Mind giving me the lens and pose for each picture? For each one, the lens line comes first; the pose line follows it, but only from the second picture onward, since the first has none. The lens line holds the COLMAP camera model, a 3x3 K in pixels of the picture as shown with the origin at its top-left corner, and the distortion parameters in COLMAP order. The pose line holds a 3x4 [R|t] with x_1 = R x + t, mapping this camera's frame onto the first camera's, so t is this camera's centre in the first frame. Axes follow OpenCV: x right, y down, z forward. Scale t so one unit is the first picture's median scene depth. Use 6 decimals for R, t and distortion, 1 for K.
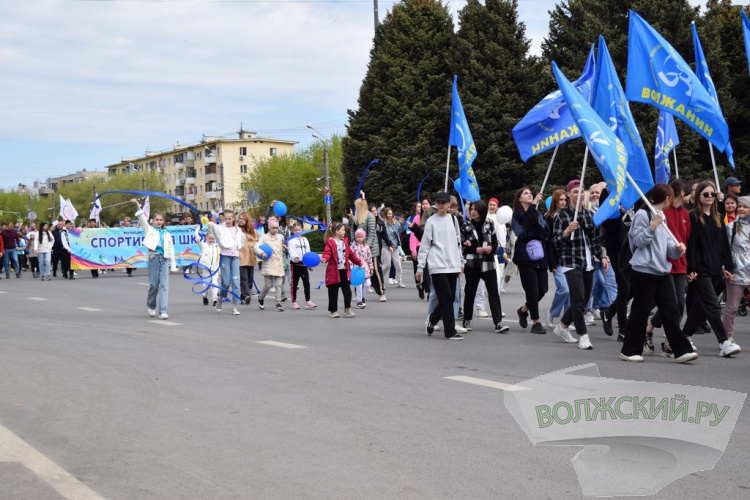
lens RADIAL K [[1205.0, 0, 375.0], [0, 1205.0, 250.0], [0, 0, 1]] dist [-0.020207, 0.049348]
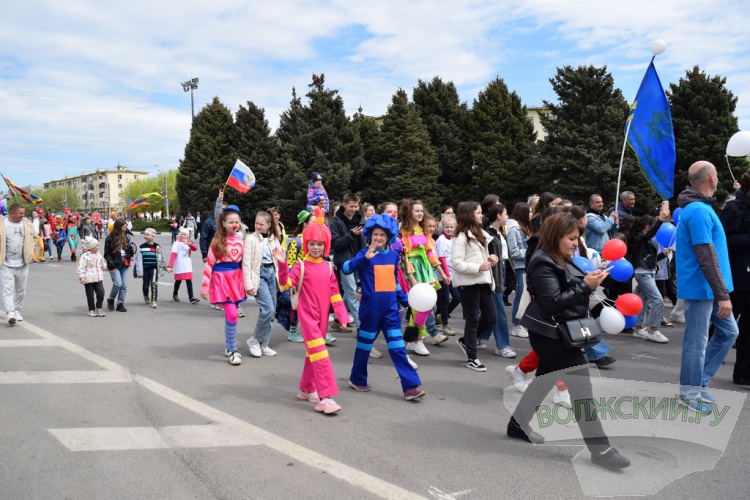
lens RADIAL K [[587.7, 0, 378.5], [0, 587.7, 250.8], [0, 0, 1]] dist [-0.092248, 0.012694]
pose [[0.951208, -0.015008, 0.308184, -0.007448], [0.002302, 0.999134, 0.041552, -0.004845], [-0.308541, -0.038816, 0.950419, -0.020194]]
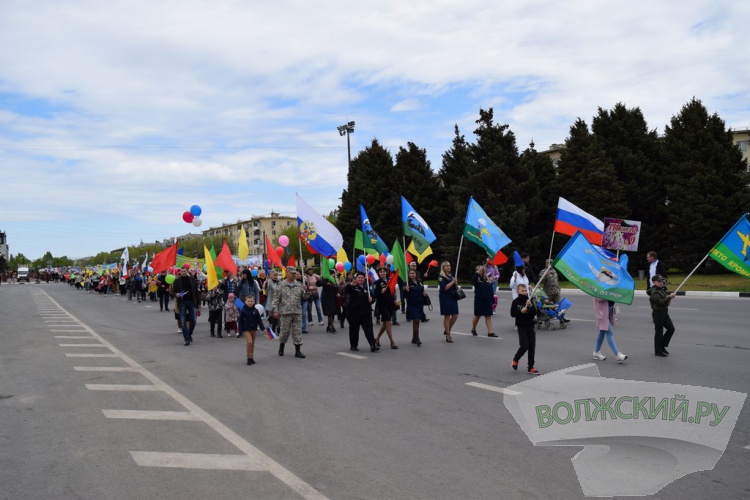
lens RADIAL K [[618.4, 0, 375.0], [0, 618.4, 250.0], [0, 0, 1]] dist [-0.088556, 0.007288]
pose [[0.998176, -0.011656, 0.059239, -0.024335], [0.013710, 0.999315, -0.034373, -0.011833], [-0.058798, 0.035123, 0.997652, 0.018686]]
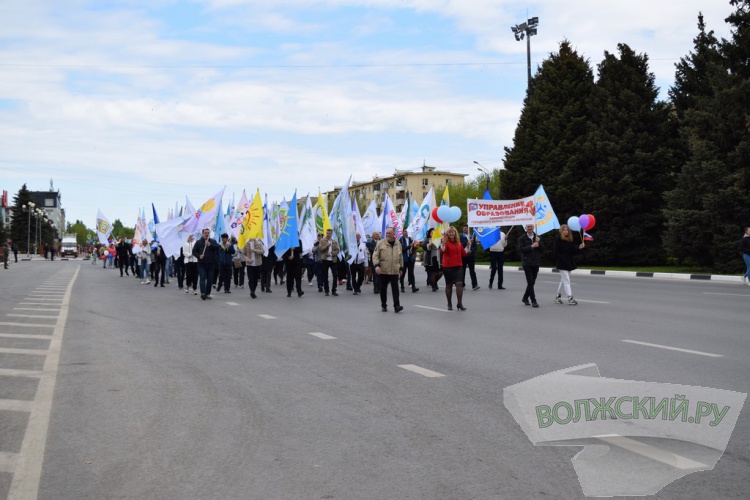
lens RADIAL K [[916.5, 0, 375.0], [0, 916.5, 250.0], [0, 0, 1]] dist [-0.052896, 0.021779]
pose [[0.986276, 0.012371, -0.164642, 0.002075], [-0.013655, 0.999885, -0.006666, -0.003739], [0.164540, 0.008823, 0.986331, 0.064841]]
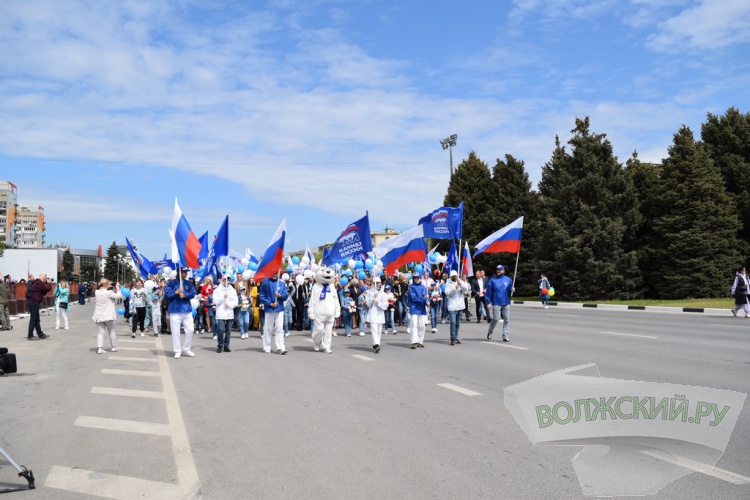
lens RADIAL K [[632.9, 0, 375.0], [0, 632.9, 250.0], [0, 0, 1]] dist [-0.091825, 0.018878]
pose [[0.991218, 0.000160, -0.132239, 0.017155], [-0.008522, 0.997998, -0.062674, -0.006269], [0.131964, 0.063251, 0.989234, 0.010749]]
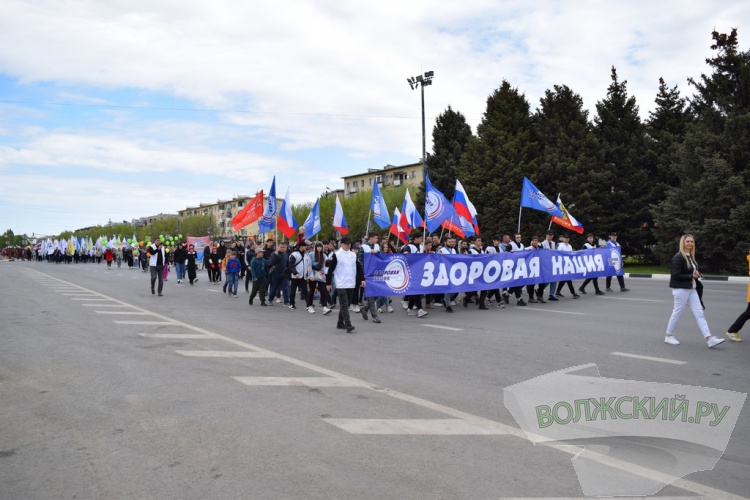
lens RADIAL K [[587.7, 0, 378.5], [0, 587.7, 250.8], [0, 0, 1]] dist [-0.092248, 0.012694]
pose [[0.989371, 0.011488, 0.144960, -0.223320], [-0.009915, 0.999884, -0.011571, -0.006418], [-0.145076, 0.010011, 0.989370, 0.332588]]
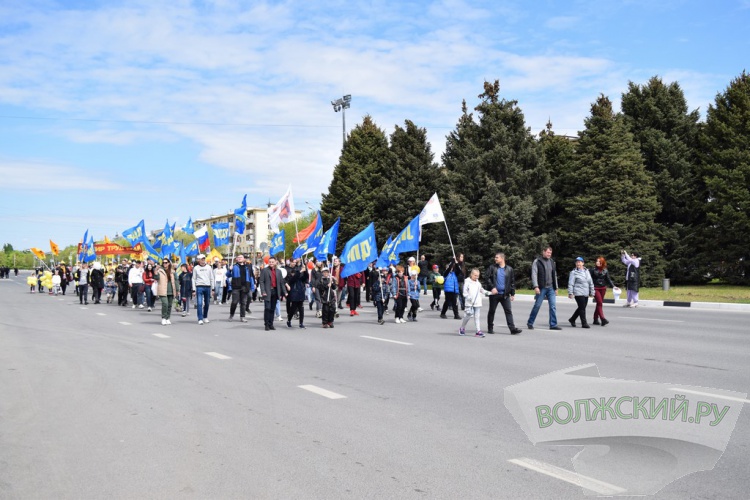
lens RADIAL K [[739.8, 0, 375.0], [0, 739.8, 250.0], [0, 0, 1]] dist [-0.083311, 0.019261]
pose [[0.999536, 0.014947, 0.026542, 0.024470], [-0.013968, 0.999228, -0.036721, -0.006292], [-0.027070, 0.036333, 0.998973, 0.012021]]
